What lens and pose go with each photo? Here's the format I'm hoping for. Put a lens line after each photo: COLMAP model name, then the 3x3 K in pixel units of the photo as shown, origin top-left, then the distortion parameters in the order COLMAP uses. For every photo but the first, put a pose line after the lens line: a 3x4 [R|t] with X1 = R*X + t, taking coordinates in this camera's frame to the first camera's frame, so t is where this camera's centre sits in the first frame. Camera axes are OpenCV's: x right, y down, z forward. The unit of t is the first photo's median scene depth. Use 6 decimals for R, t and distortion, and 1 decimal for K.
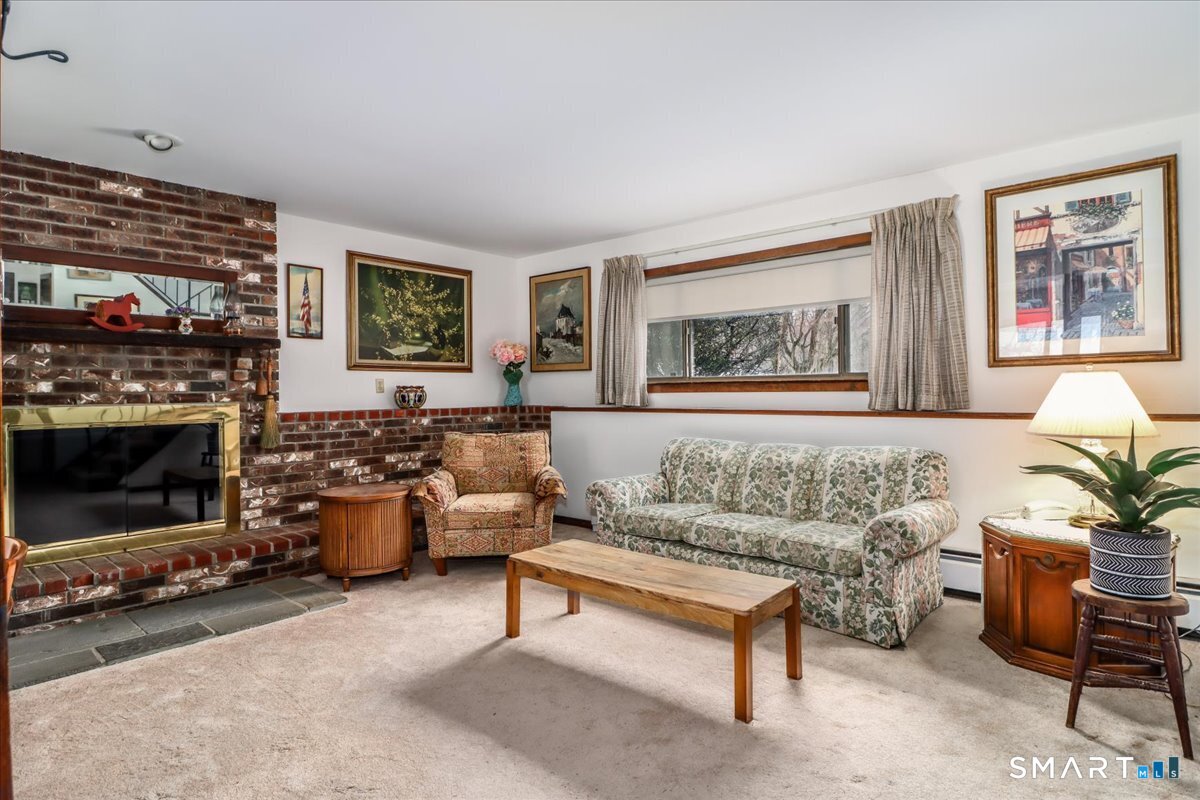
lens RADIAL K [[635.5, 0, 596.7], [0, 635.5, 395.4], [0, 0, 1]] dist [-0.003449, -0.003728]
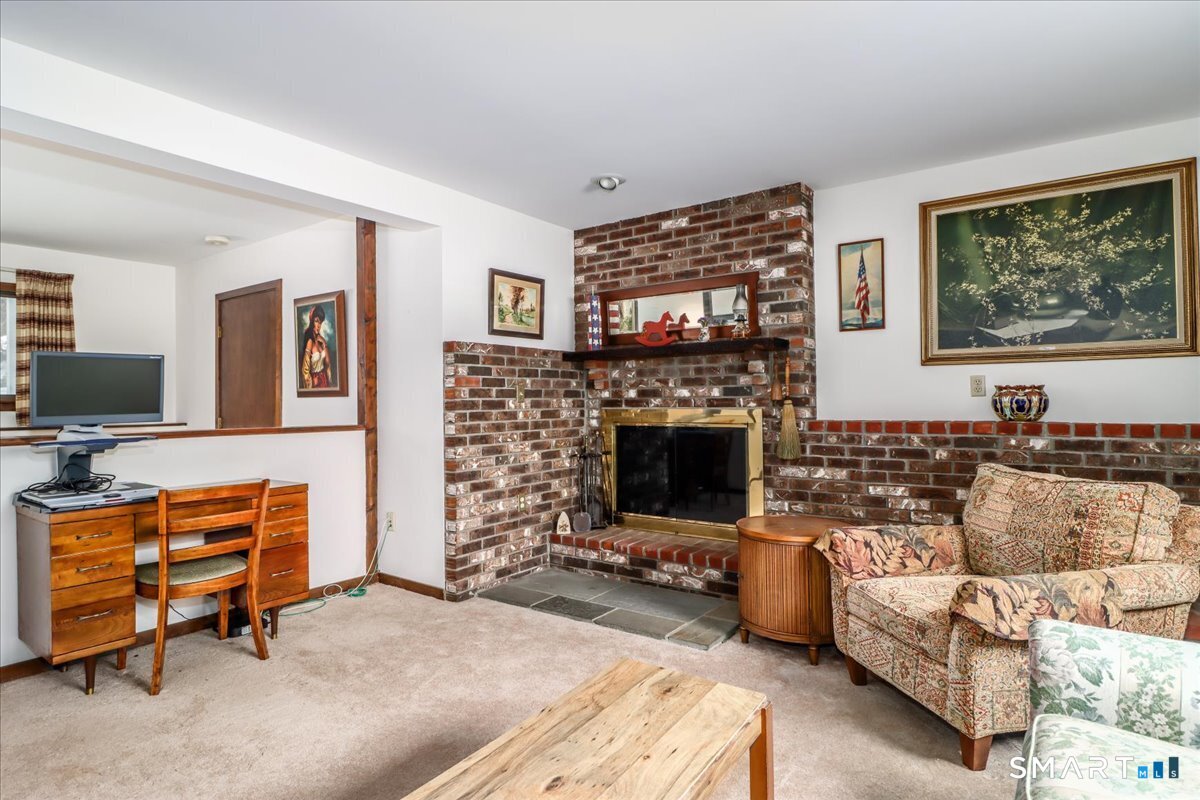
lens RADIAL K [[635.5, 0, 599.9], [0, 635.5, 393.8], [0, 0, 1]] dist [-0.003449, -0.003728]
pose [[0.112074, -0.002160, -0.993697, 0.355537], [0.004003, 0.999991, -0.001722, -0.008962], [0.993692, -0.003785, 0.112082, 0.651066]]
